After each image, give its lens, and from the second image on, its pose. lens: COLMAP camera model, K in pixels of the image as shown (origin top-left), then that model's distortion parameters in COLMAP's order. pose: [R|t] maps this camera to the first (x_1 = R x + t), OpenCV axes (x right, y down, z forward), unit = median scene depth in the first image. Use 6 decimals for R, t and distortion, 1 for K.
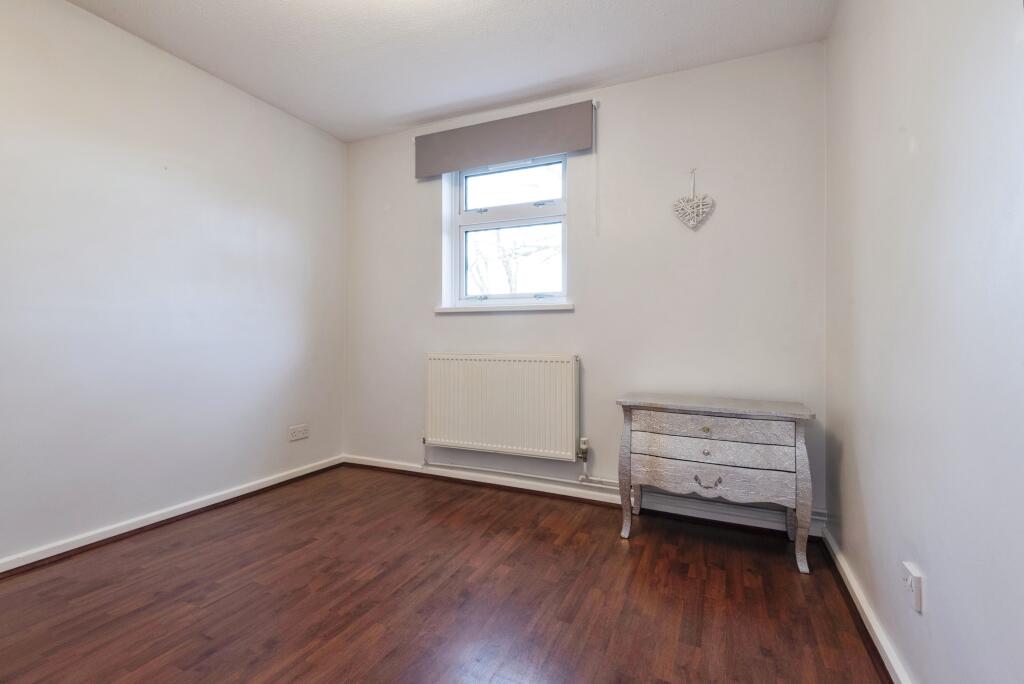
lens RADIAL K [[467.5, 0, 512.0], [0, 467.5, 342.0], [0, 0, 1]] dist [0.030930, -0.000284]
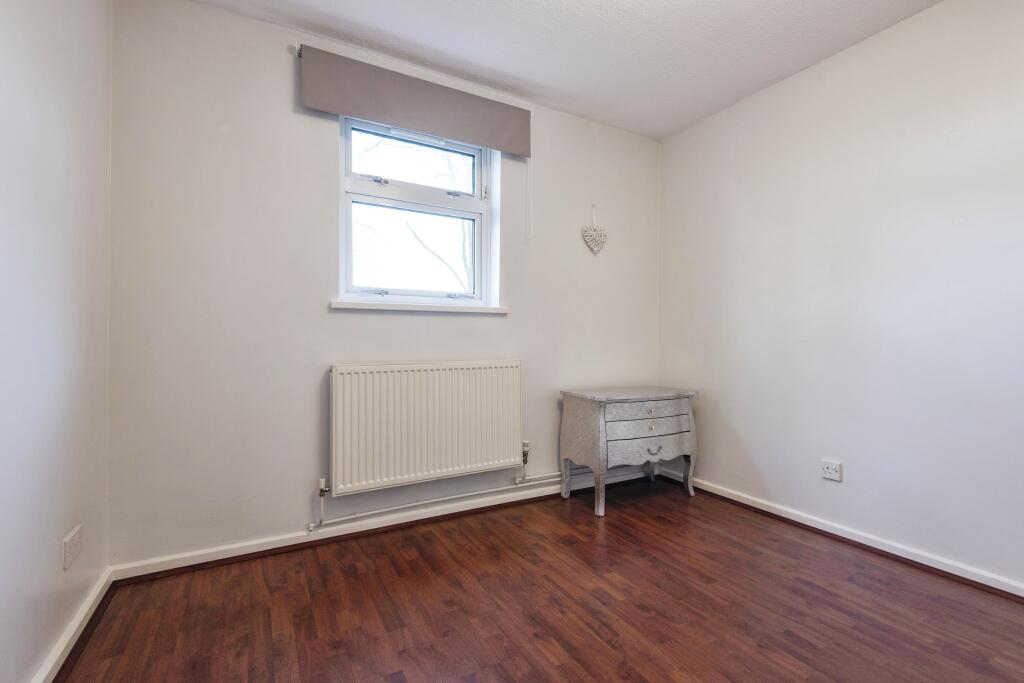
lens RADIAL K [[463.2, 0, 512.3], [0, 463.2, 345.6], [0, 0, 1]] dist [0.016613, -0.000241]
pose [[0.587535, -0.014551, 0.809068, -0.691521], [0.007460, 0.999893, 0.012566, -0.014805], [-0.809164, -0.001348, 0.587581, 0.440306]]
